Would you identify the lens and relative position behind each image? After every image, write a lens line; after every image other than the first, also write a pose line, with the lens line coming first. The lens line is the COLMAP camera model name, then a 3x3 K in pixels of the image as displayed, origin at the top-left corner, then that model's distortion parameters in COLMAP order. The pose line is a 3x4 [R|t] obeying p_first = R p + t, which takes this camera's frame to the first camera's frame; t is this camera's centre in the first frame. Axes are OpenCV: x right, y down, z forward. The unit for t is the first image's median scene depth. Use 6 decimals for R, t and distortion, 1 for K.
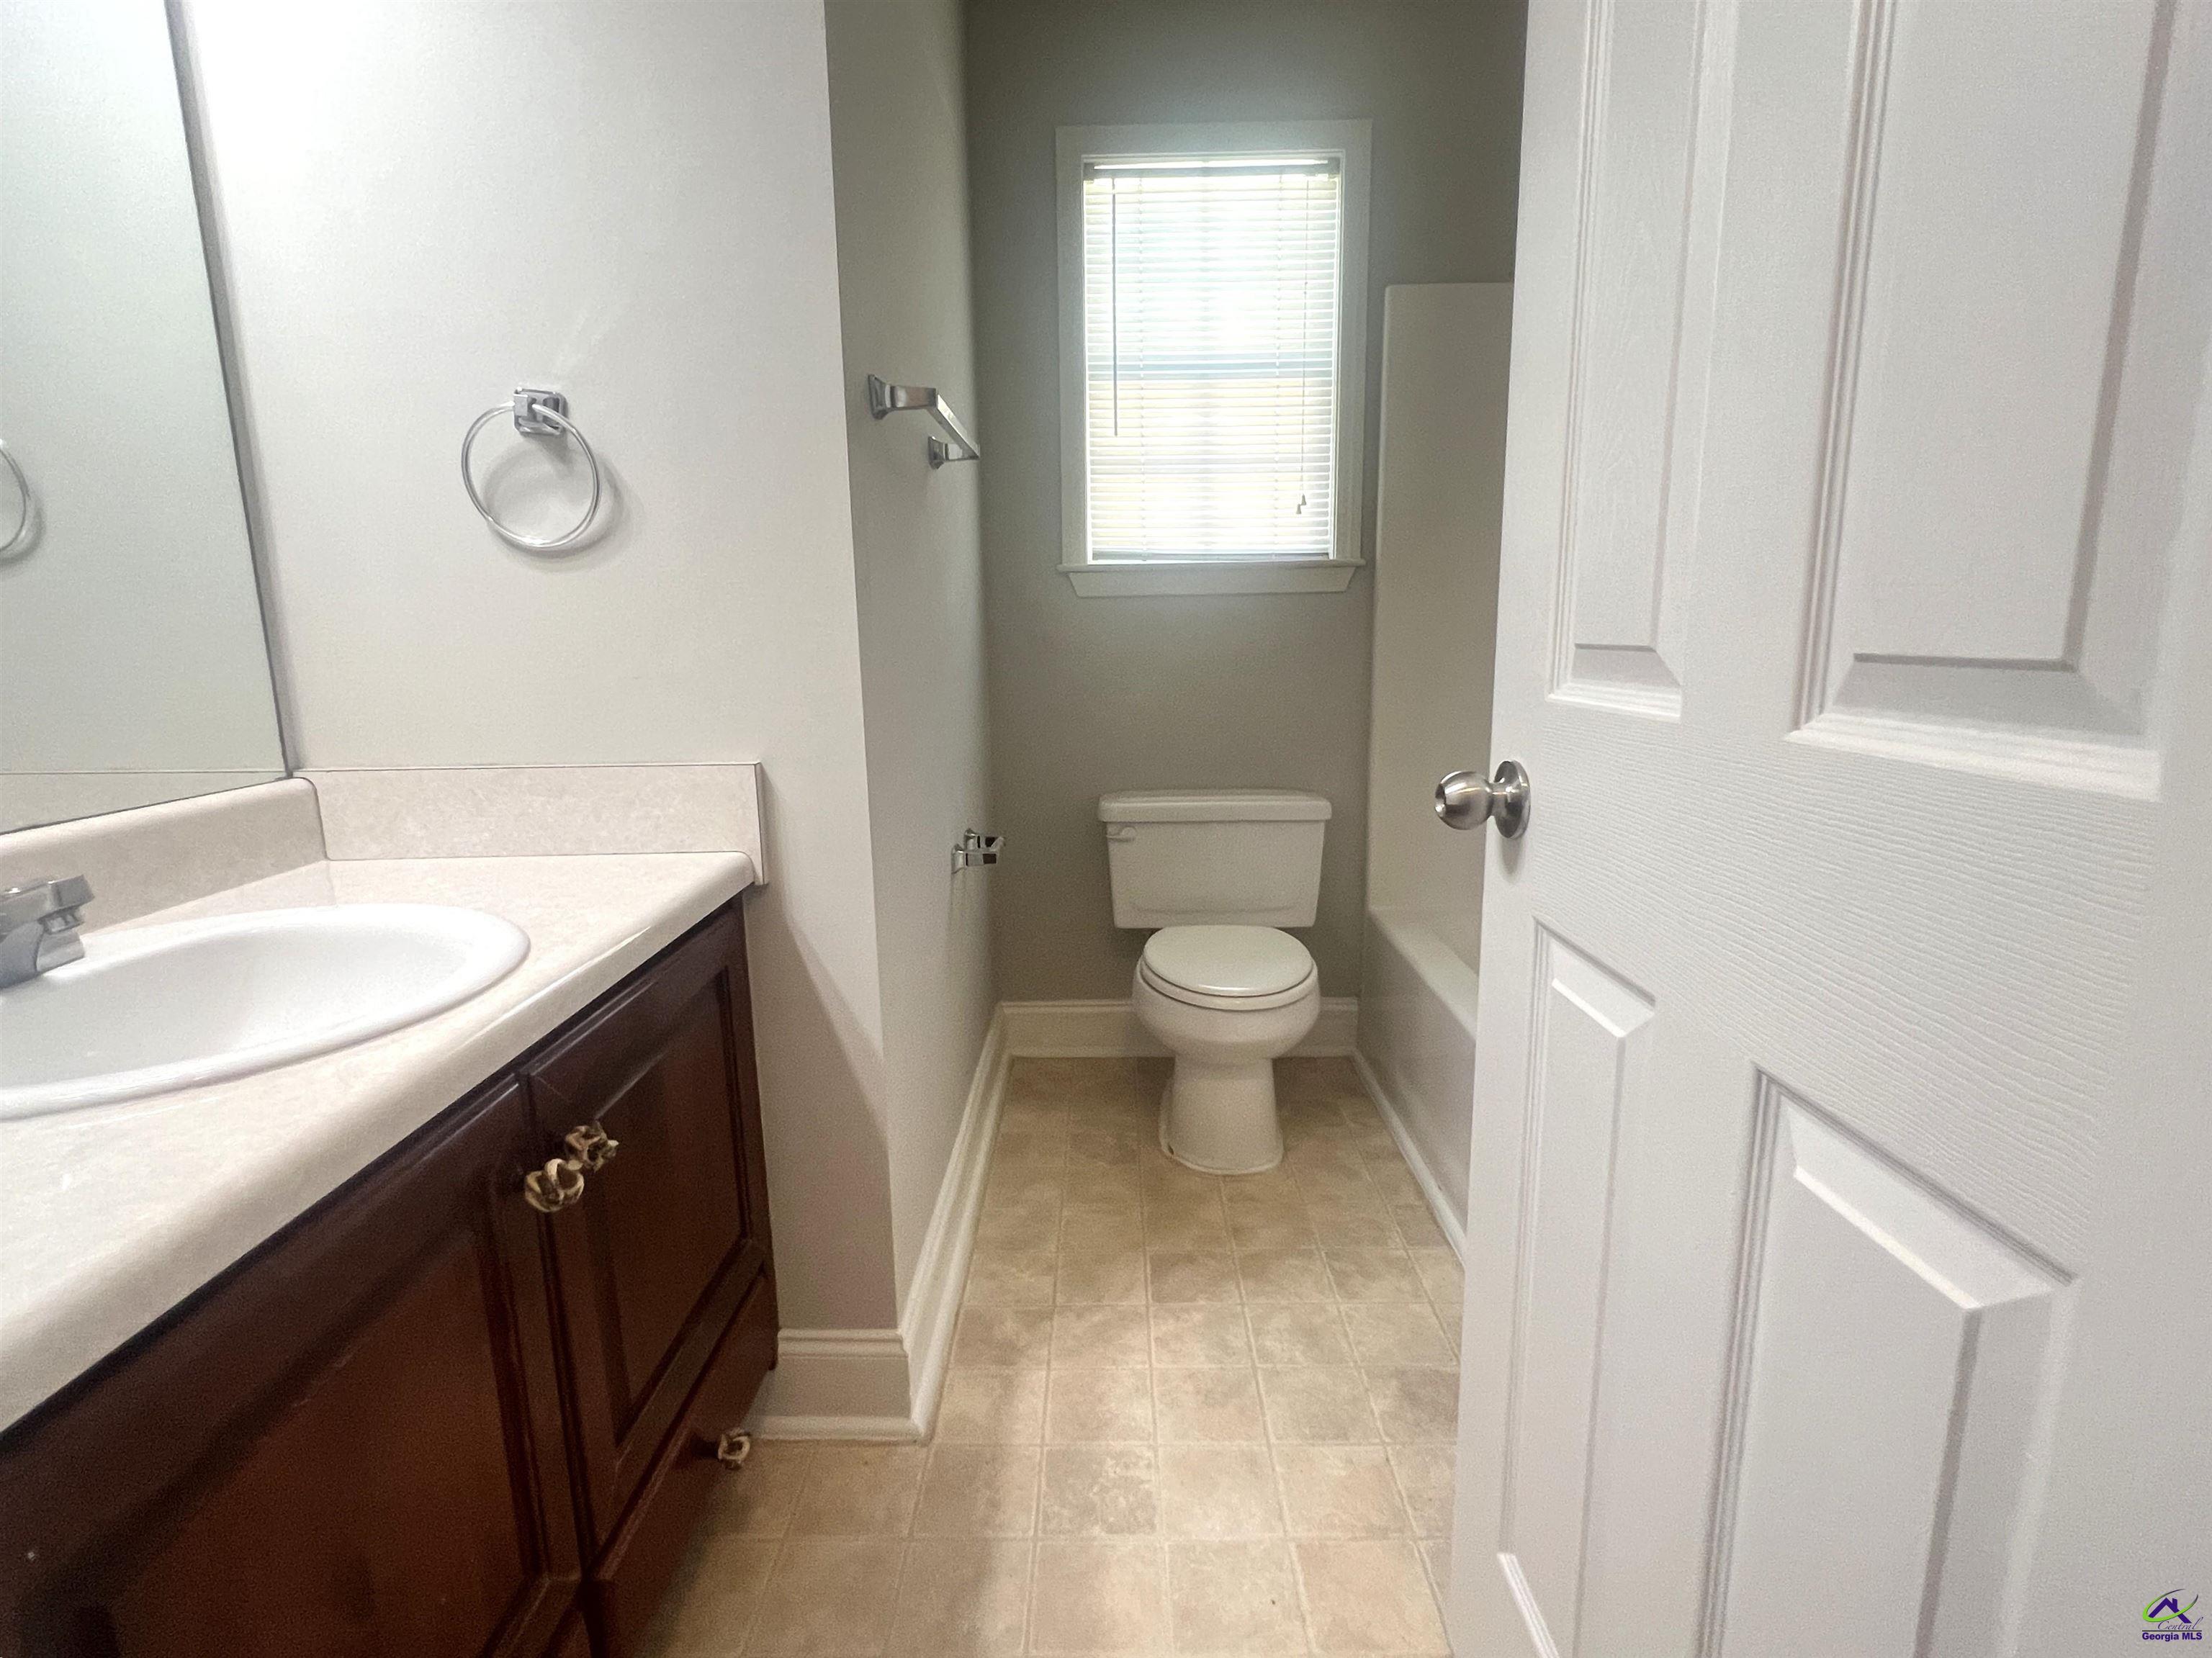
lens RADIAL K [[1063.0, 0, 1100.9], [0, 1063.0, 826.6], [0, 0, 1]] dist [-0.003553, 0.001830]
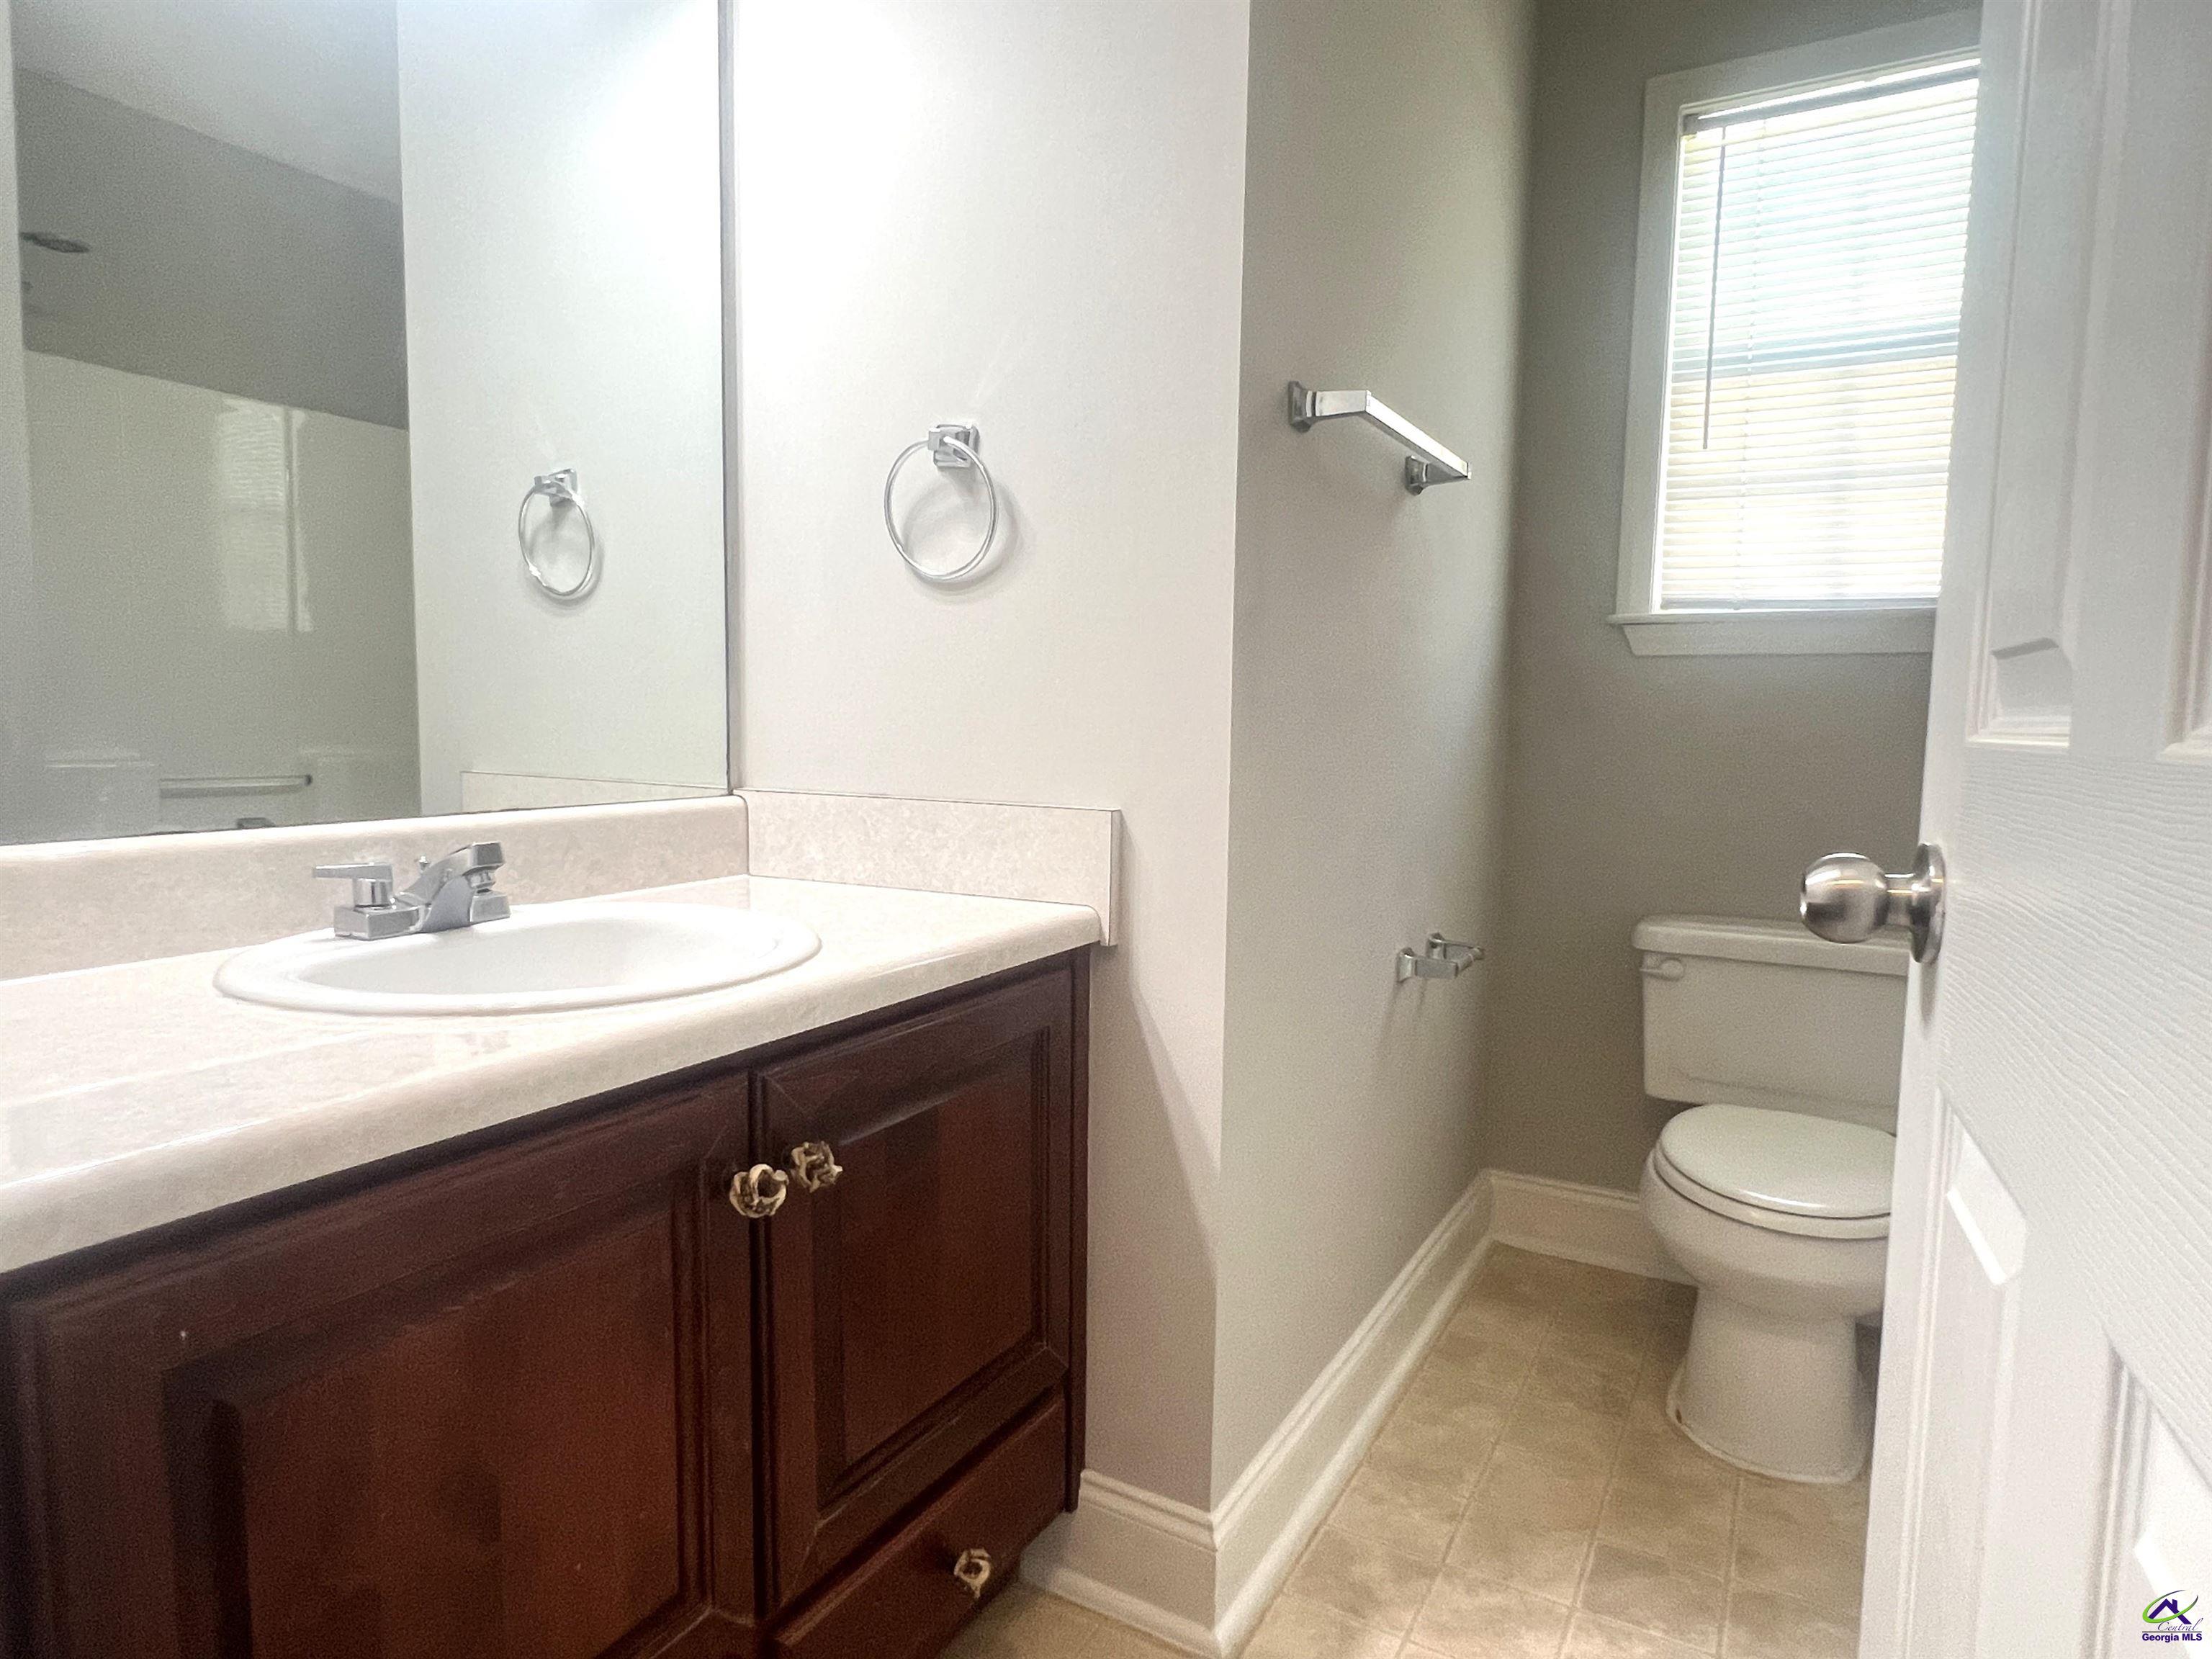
lens RADIAL K [[1274.5, 0, 1105.7], [0, 1274.5, 833.6], [0, 0, 1]] dist [-0.001213, 0.001486]
pose [[0.877252, 0.075238, -0.474097, 0.165364], [-0.118223, 0.991083, -0.061472, 0.024577], [0.465244, 0.109976, 0.878324, 0.043236]]
